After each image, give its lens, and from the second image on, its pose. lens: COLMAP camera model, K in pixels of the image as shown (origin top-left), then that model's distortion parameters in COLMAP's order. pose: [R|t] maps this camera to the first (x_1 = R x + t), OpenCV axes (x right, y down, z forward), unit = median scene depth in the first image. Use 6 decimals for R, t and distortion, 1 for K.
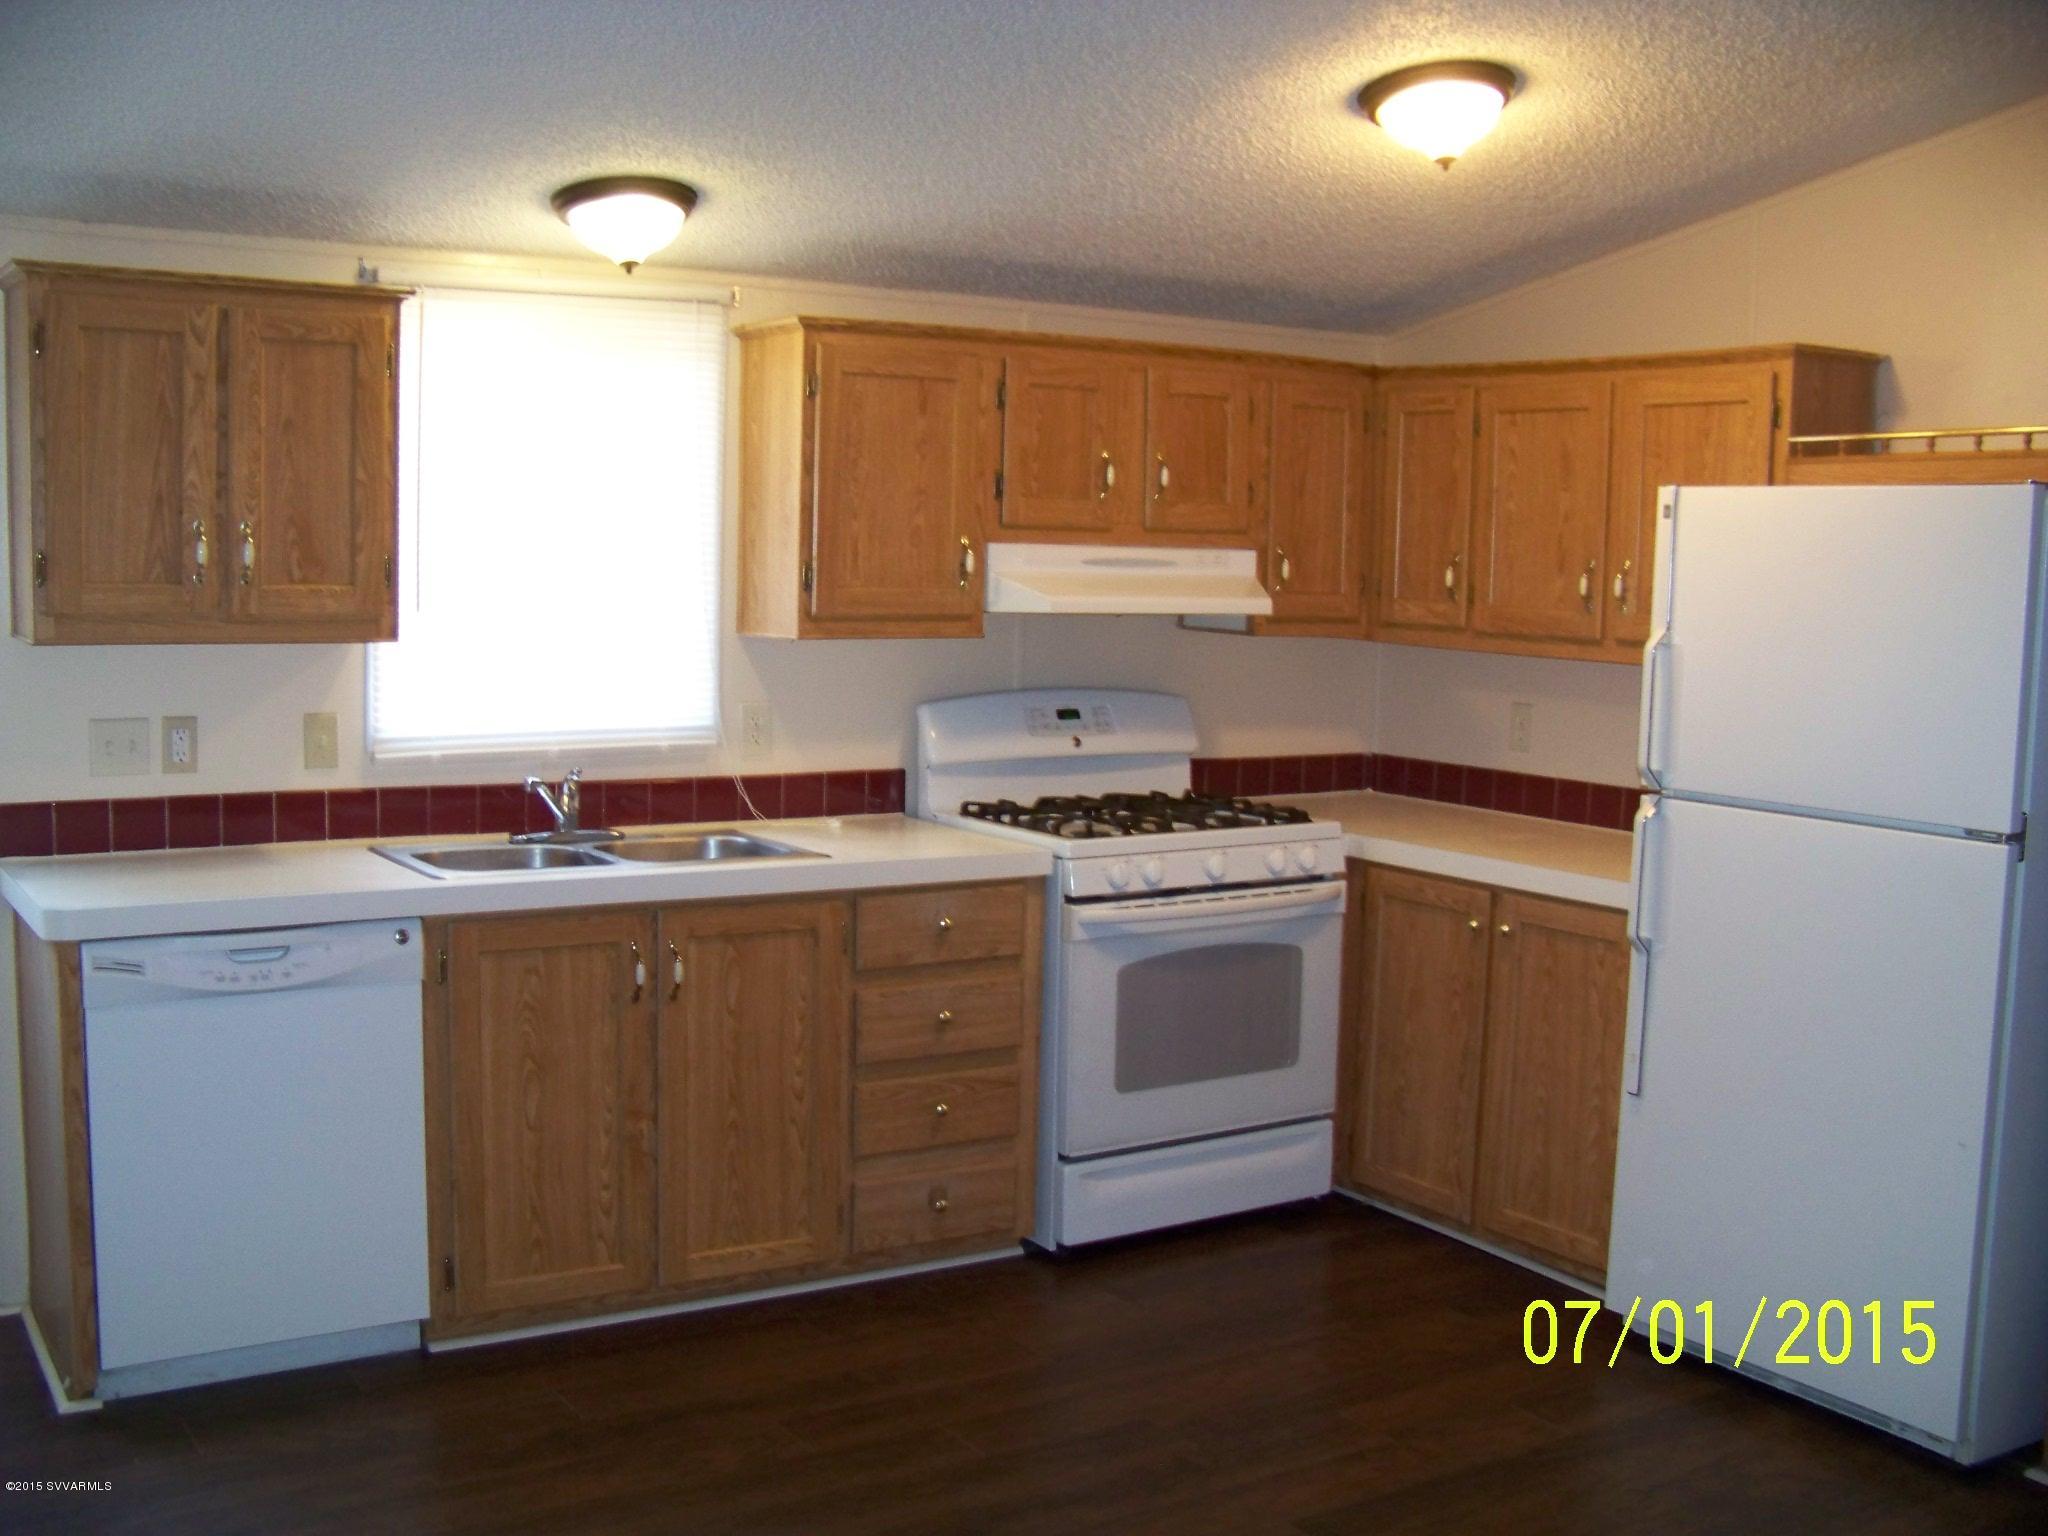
lens RADIAL K [[2167.8, 0, 1024.0], [0, 2167.8, 768.0], [0, 0, 1]] dist [-0.283306, 0.323298]
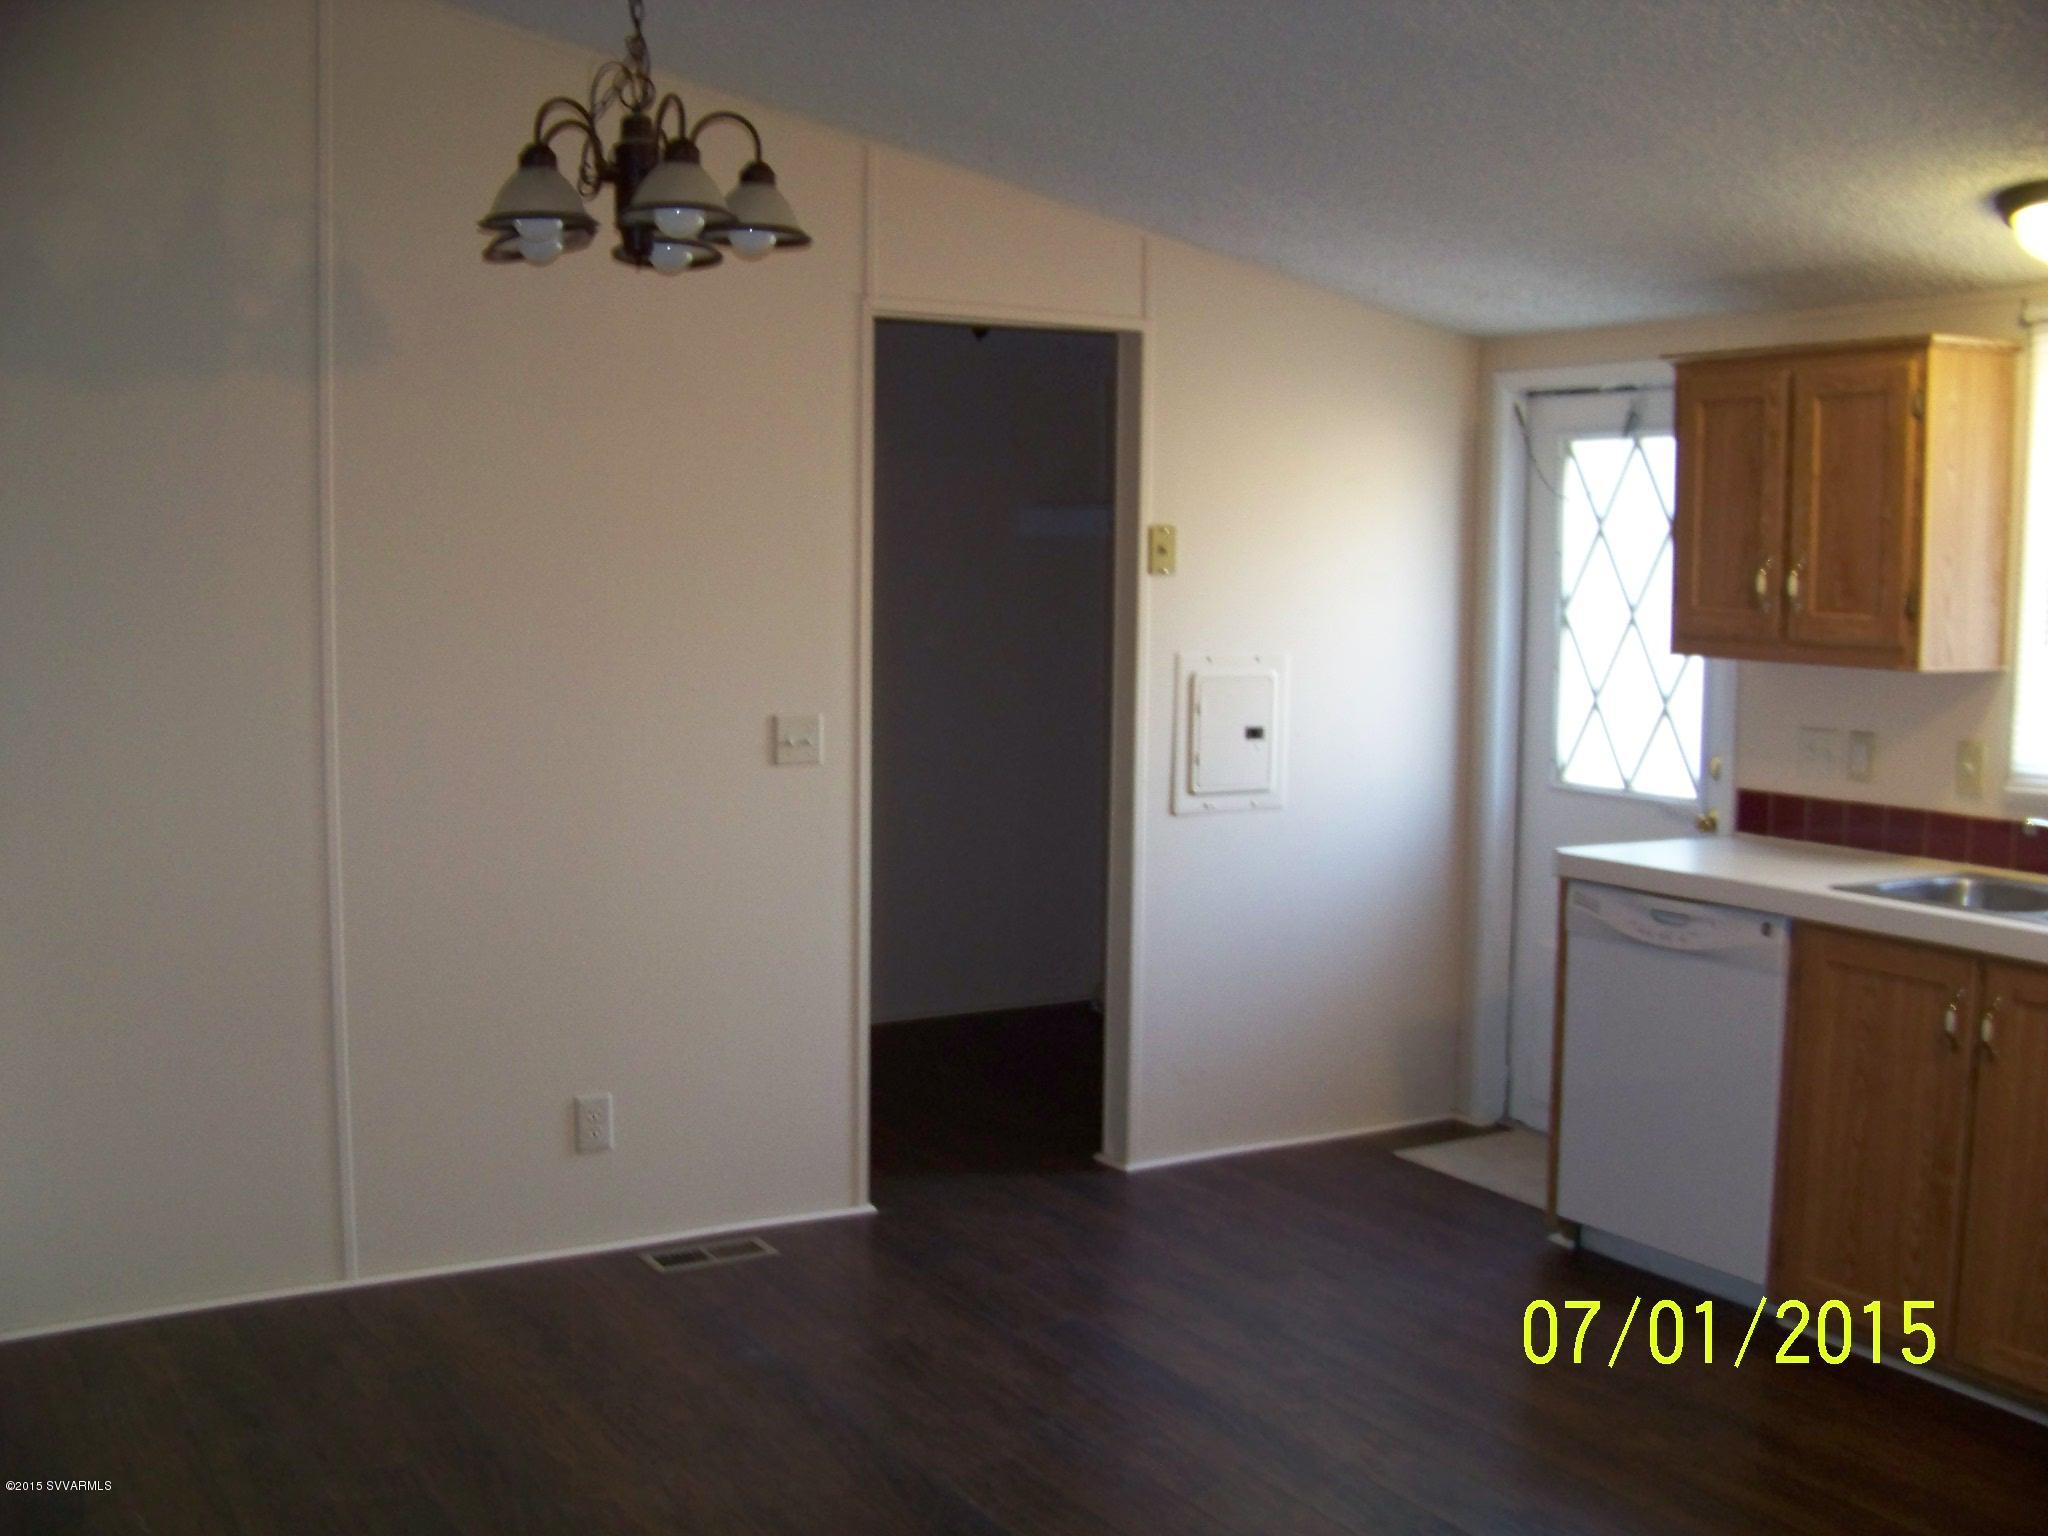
lens RADIAL K [[2167.8, 0, 1024.0], [0, 2167.8, 768.0], [0, 0, 1]] dist [-0.283306, 0.323298]
pose [[-0.060767, 0.067341, -0.995878, 0.804496], [-0.110962, 0.991082, 0.073788, -0.041098], [0.991965, 0.114989, -0.052753, 0.652752]]
